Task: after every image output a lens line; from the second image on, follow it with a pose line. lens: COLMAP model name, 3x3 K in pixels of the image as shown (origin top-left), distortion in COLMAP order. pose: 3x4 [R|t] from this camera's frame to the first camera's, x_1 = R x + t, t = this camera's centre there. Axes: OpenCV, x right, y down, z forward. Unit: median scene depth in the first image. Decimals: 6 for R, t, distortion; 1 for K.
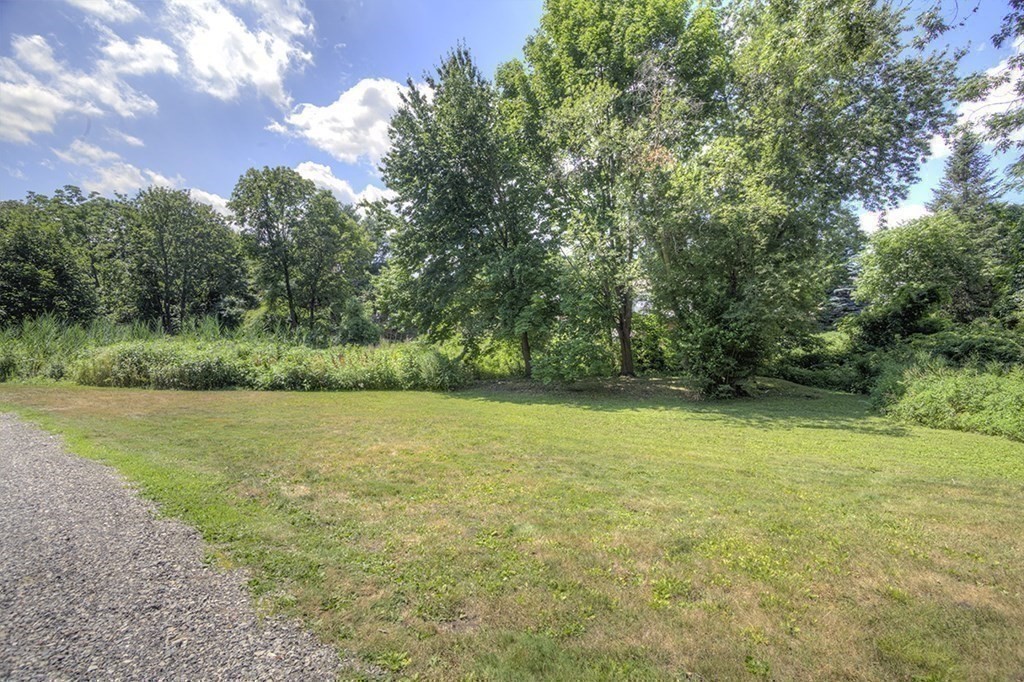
lens RADIAL K [[508.3, 0, 512.4], [0, 508.3, 340.7], [0, 0, 1]] dist [-0.006046, -0.000474]
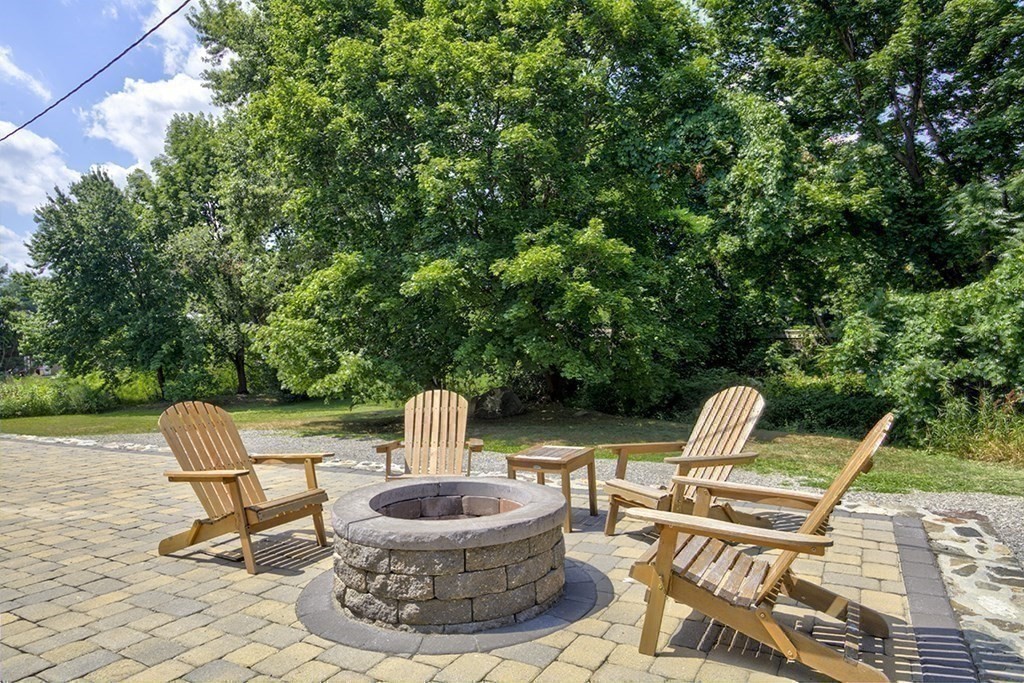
lens RADIAL K [[637.5, 0, 513.1], [0, 637.5, 347.1], [0, 0, 1]] dist [-0.000884, -0.000009]
pose [[0.868827, -0.027697, 0.494340, 0.005336], [0.032256, 0.999479, -0.000692, -0.039825], [-0.494064, 0.016547, 0.869268, -1.020223]]
